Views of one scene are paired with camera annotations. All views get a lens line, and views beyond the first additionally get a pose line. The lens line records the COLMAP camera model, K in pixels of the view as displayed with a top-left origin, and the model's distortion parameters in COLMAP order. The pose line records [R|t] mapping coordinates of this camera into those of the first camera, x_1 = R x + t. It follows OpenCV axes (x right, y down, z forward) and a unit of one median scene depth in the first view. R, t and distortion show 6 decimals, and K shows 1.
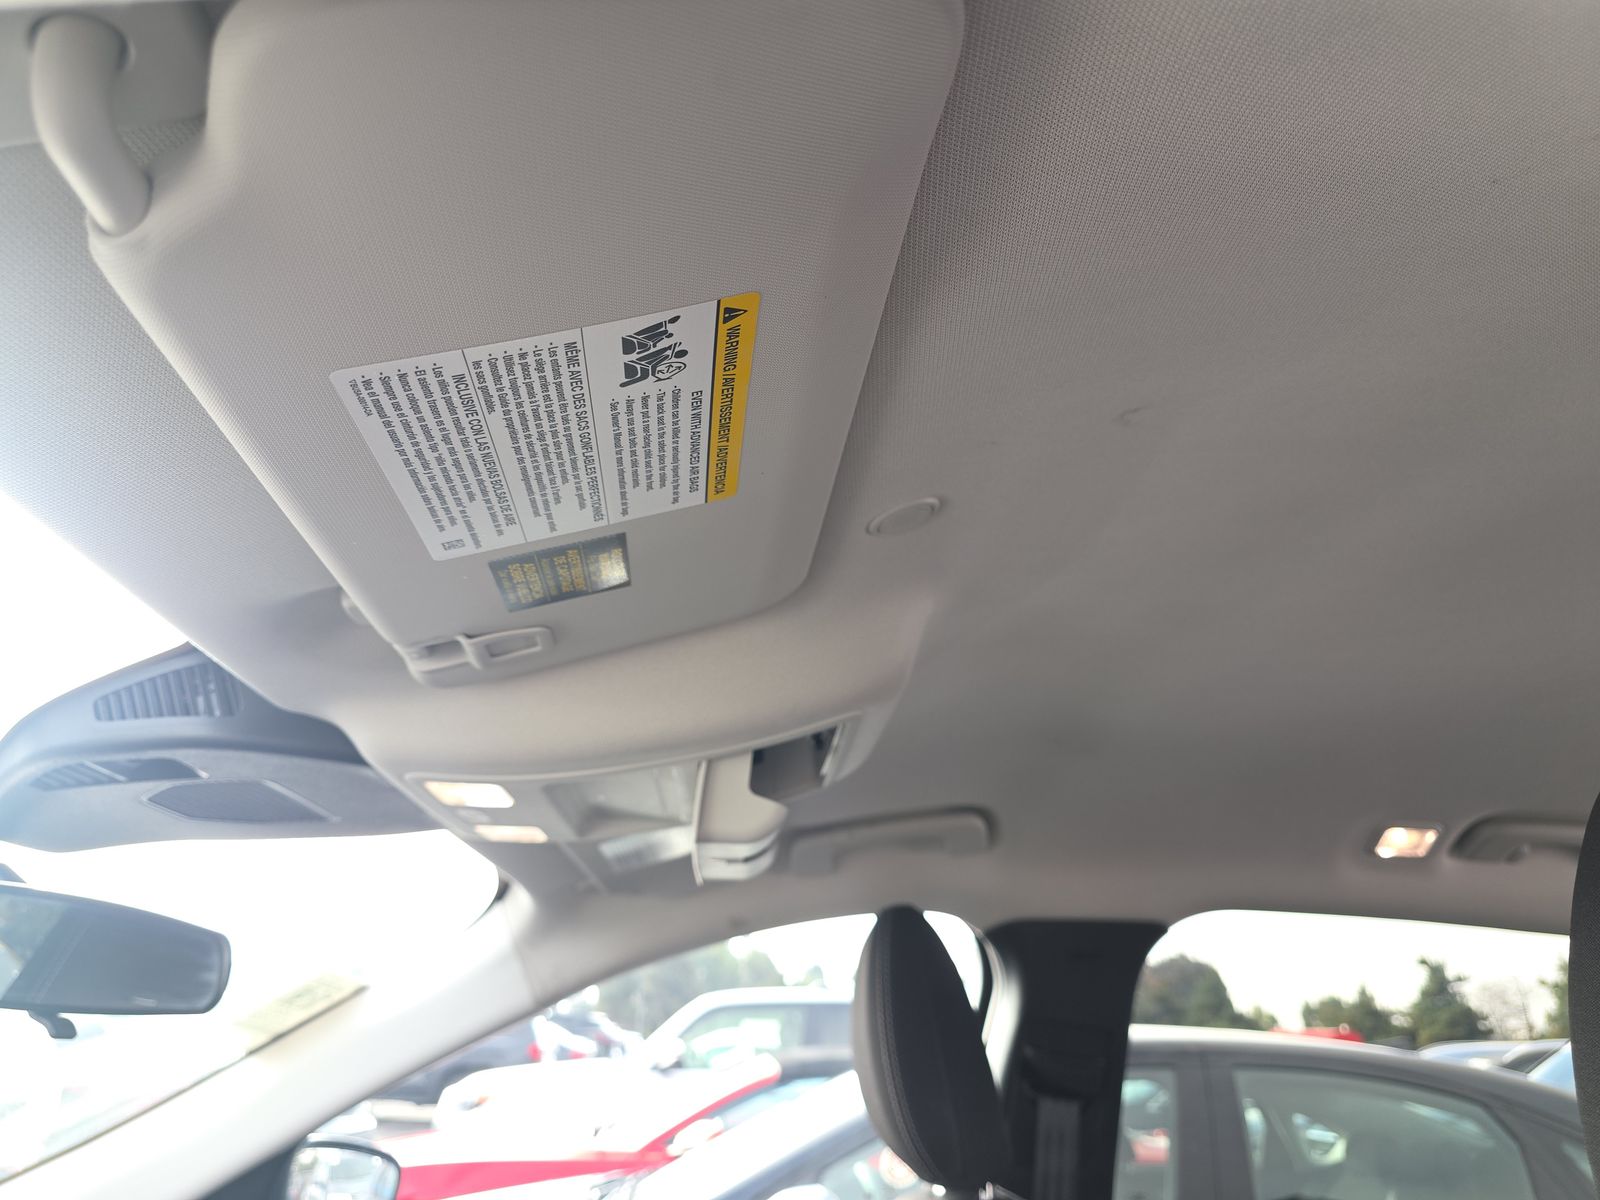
lens RADIAL K [[1069.7, 0, 799.2], [0, 1069.7, 619.2], [0, 0, 1]] dist [0.019204, -0.022520]
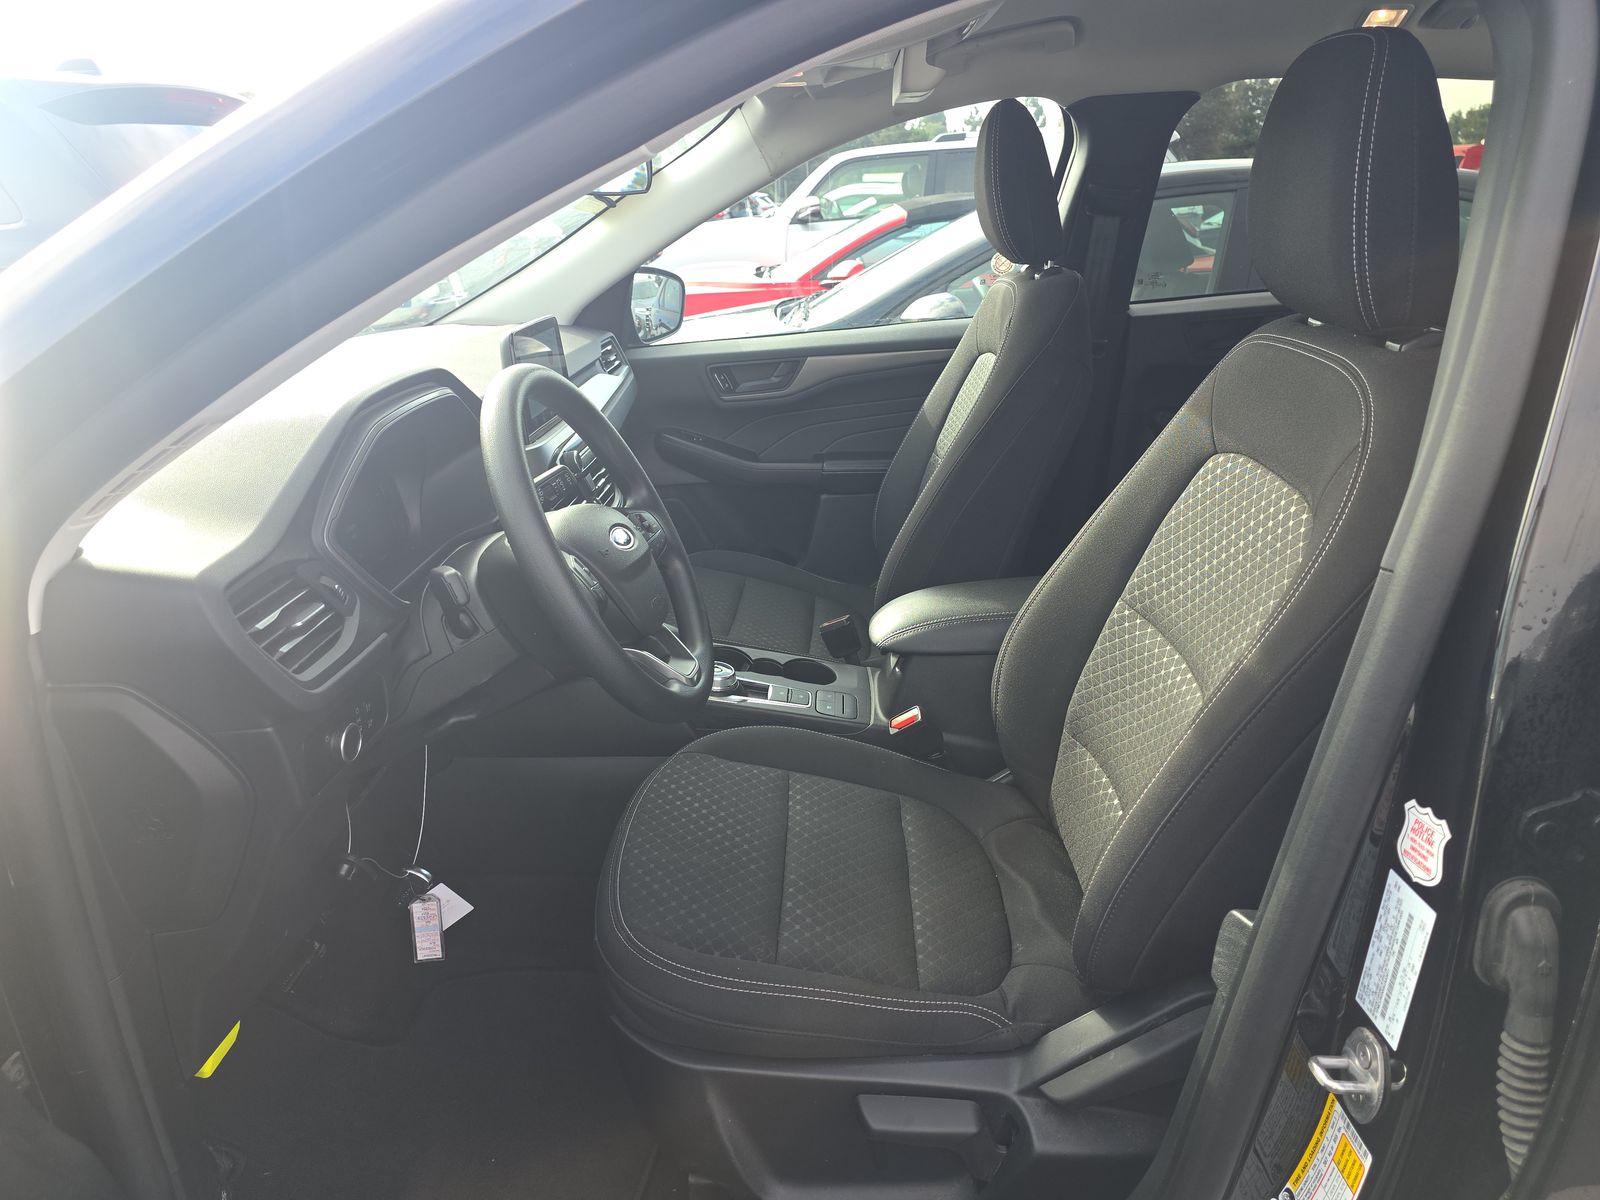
lens RADIAL K [[1069.7, 0, 799.2], [0, 1069.7, 619.2], [0, 0, 1]] dist [0.019204, -0.022520]
pose [[0.993307, -0.013067, -0.114762, -0.029475], [0.088101, 0.728248, 0.679628, -0.199402], [0.074694, -0.685190, 0.724525, -0.495881]]
